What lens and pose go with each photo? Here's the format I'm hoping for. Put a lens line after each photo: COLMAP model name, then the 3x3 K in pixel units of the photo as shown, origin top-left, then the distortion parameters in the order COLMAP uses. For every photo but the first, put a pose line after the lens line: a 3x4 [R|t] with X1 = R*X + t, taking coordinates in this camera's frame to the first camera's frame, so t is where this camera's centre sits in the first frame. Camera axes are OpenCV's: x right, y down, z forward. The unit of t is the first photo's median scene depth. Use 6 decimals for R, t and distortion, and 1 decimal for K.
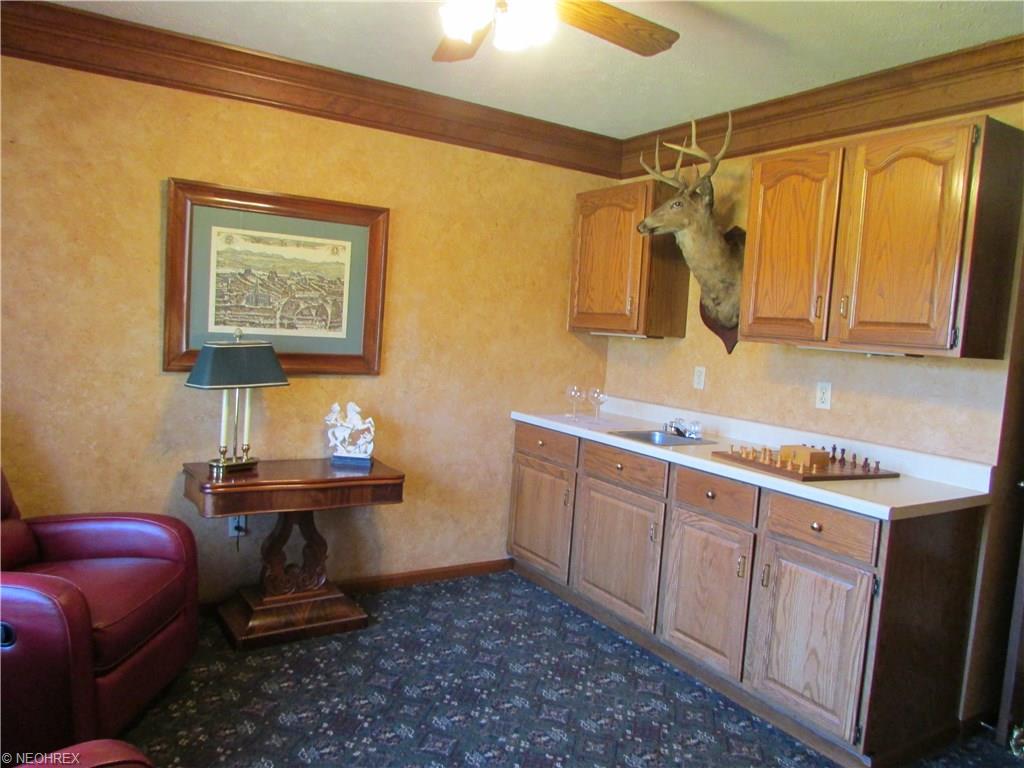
lens RADIAL K [[740.9, 0, 511.9], [0, 740.9, 378.3], [0, 0, 1]] dist [-0.009403, -0.005715]
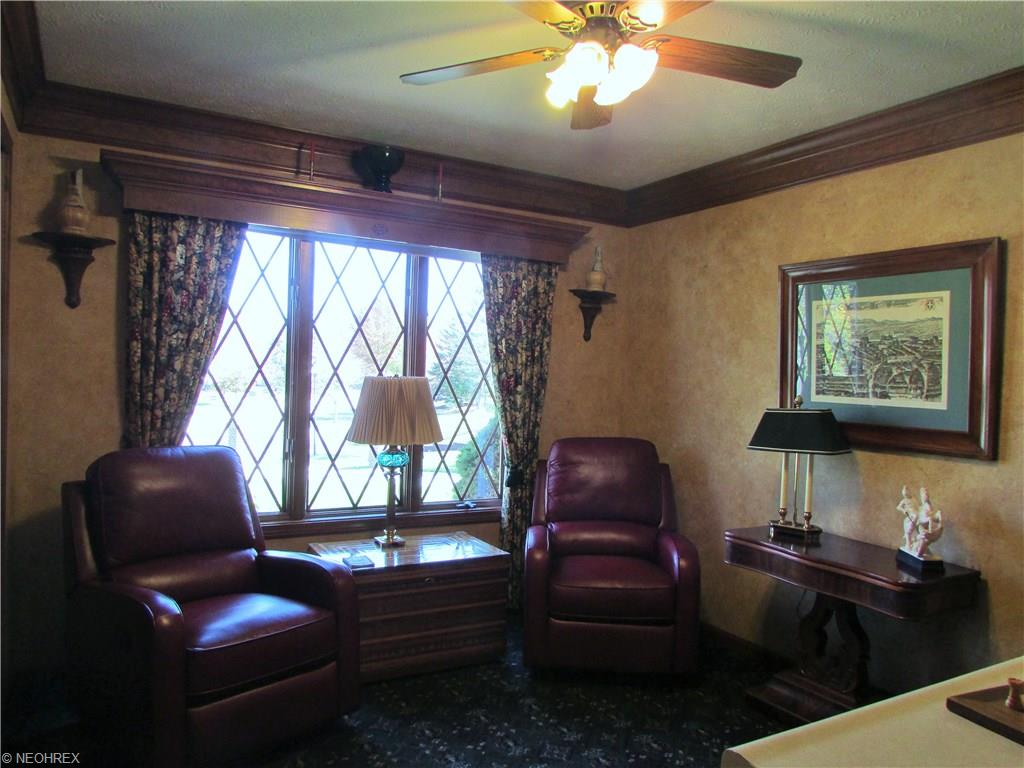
lens RADIAL K [[740.9, 0, 511.9], [0, 740.9, 378.3], [0, 0, 1]] dist [-0.009403, -0.005715]
pose [[-0.040430, -0.052173, -0.997819, 0.620847], [-0.109322, 0.992872, -0.047484, 0.000951], [0.993184, 0.107163, -0.045845, 0.595188]]
